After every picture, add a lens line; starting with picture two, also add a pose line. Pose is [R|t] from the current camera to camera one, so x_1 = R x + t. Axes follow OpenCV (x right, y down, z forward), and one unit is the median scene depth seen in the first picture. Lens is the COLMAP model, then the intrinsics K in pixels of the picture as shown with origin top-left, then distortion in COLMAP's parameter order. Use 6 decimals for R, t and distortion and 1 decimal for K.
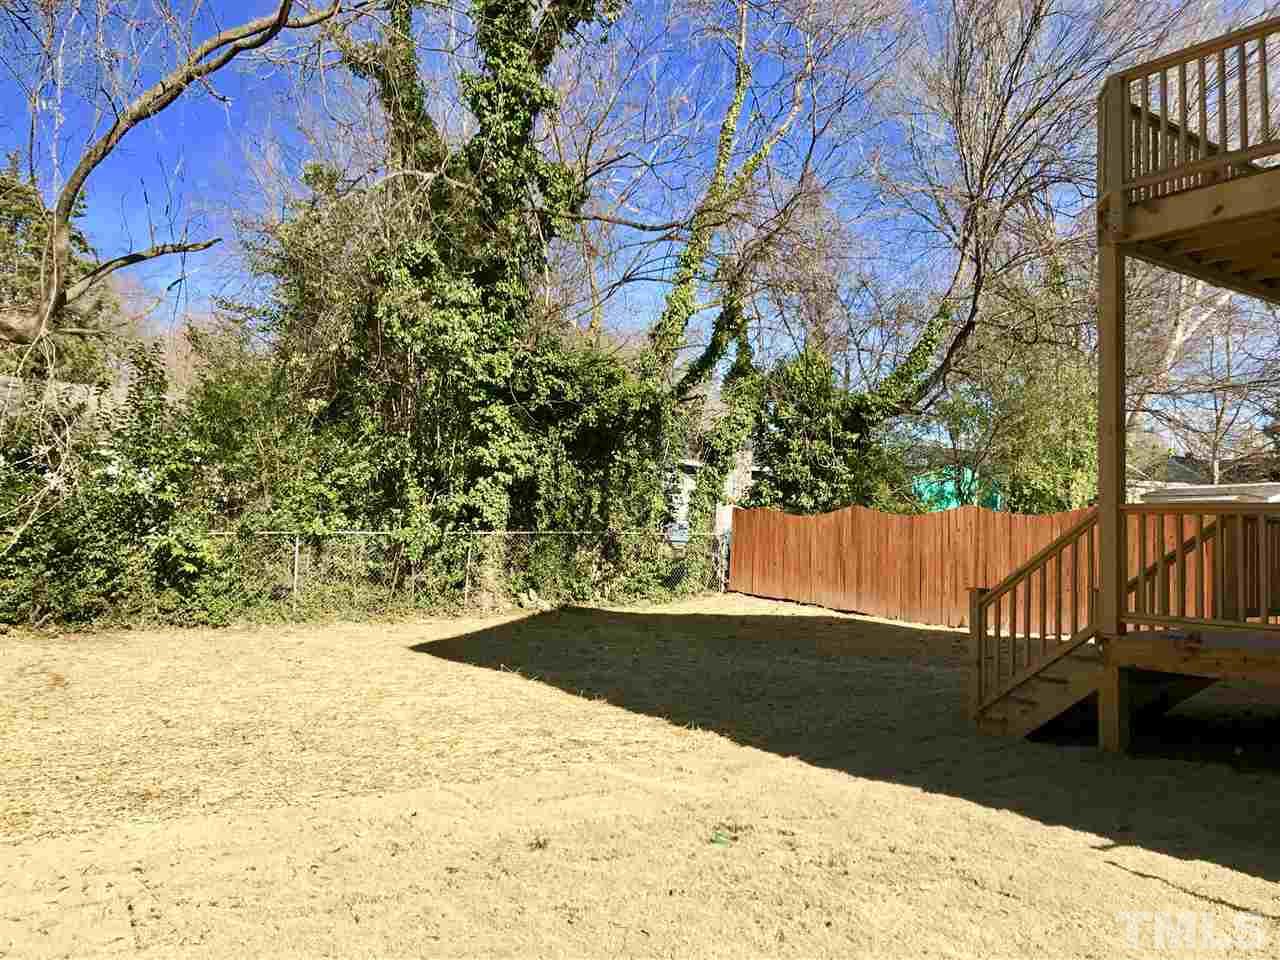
lens RADIAL K [[1056.7, 0, 640.0], [0, 1056.7, 480.0], [0, 0, 1]] dist [0.004290, 0.005612]
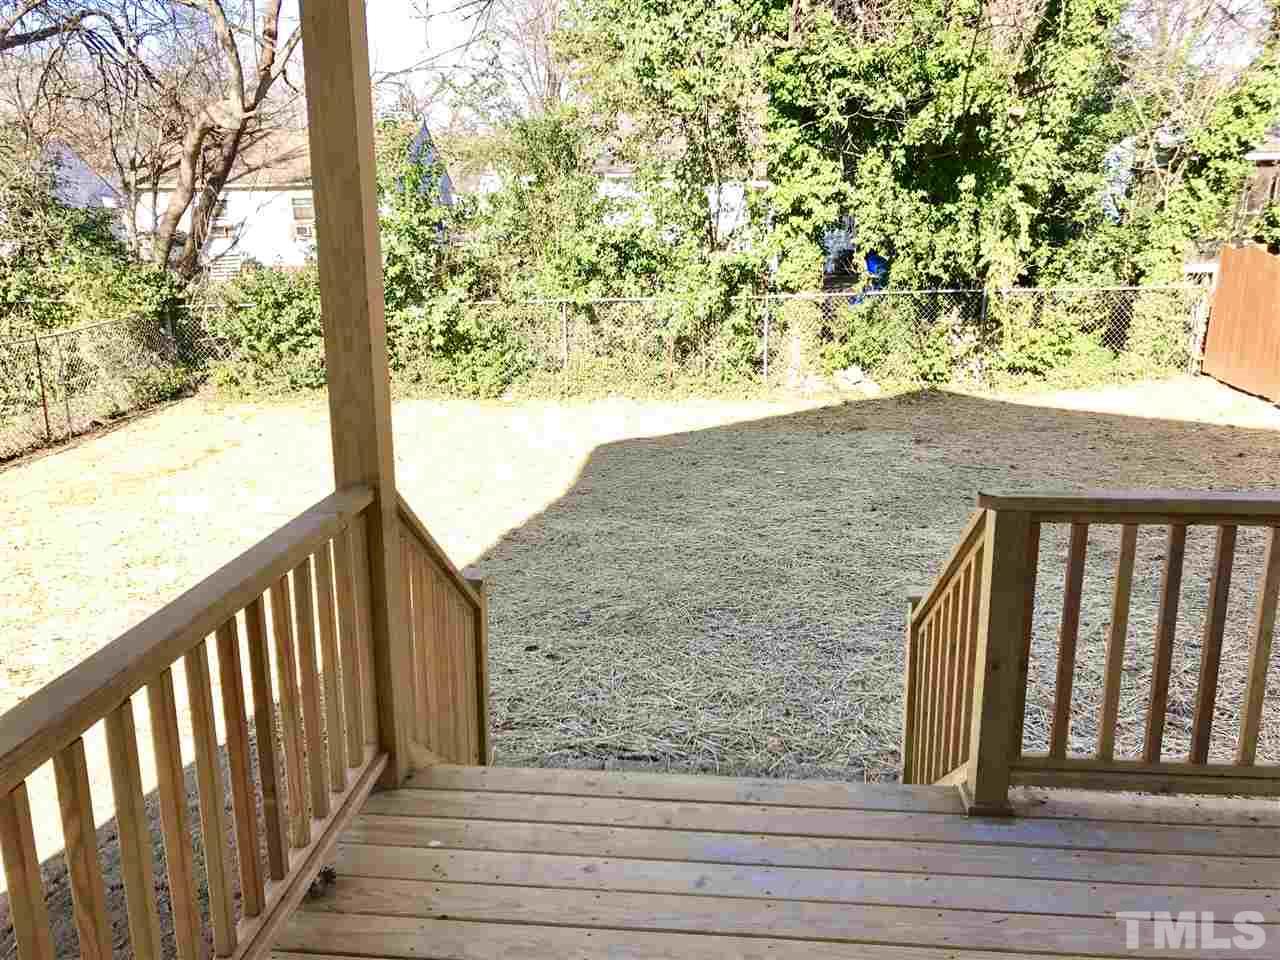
lens RADIAL K [[1056.7, 0, 640.0], [0, 1056.7, 480.0], [0, 0, 1]] dist [0.004290, 0.005612]
pose [[0.750381, 0.134936, -0.647086, 0.301607], [0.064678, 0.959256, 0.275034, -0.042776], [0.657833, -0.248233, 0.711081, 0.328597]]
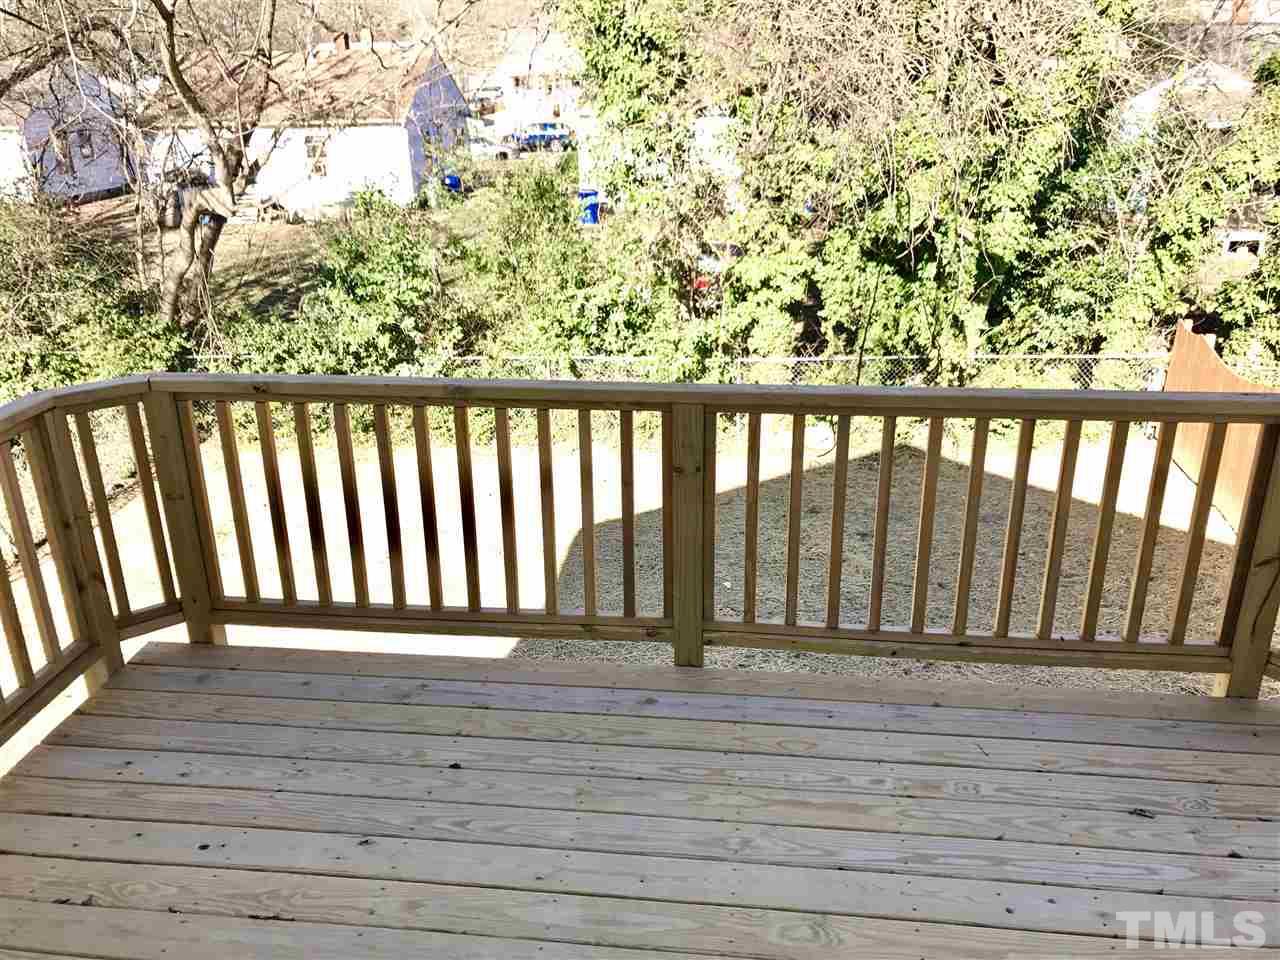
lens RADIAL K [[1072.4, 0, 640.0], [0, 1072.4, 480.0], [0, 0, 1]] dist [0.002757, -0.002356]
pose [[0.725186, 0.225444, -0.650600, 0.352511], [0.075305, 0.913244, 0.400394, -0.205472], [0.684423, -0.339353, 0.645294, 0.361274]]
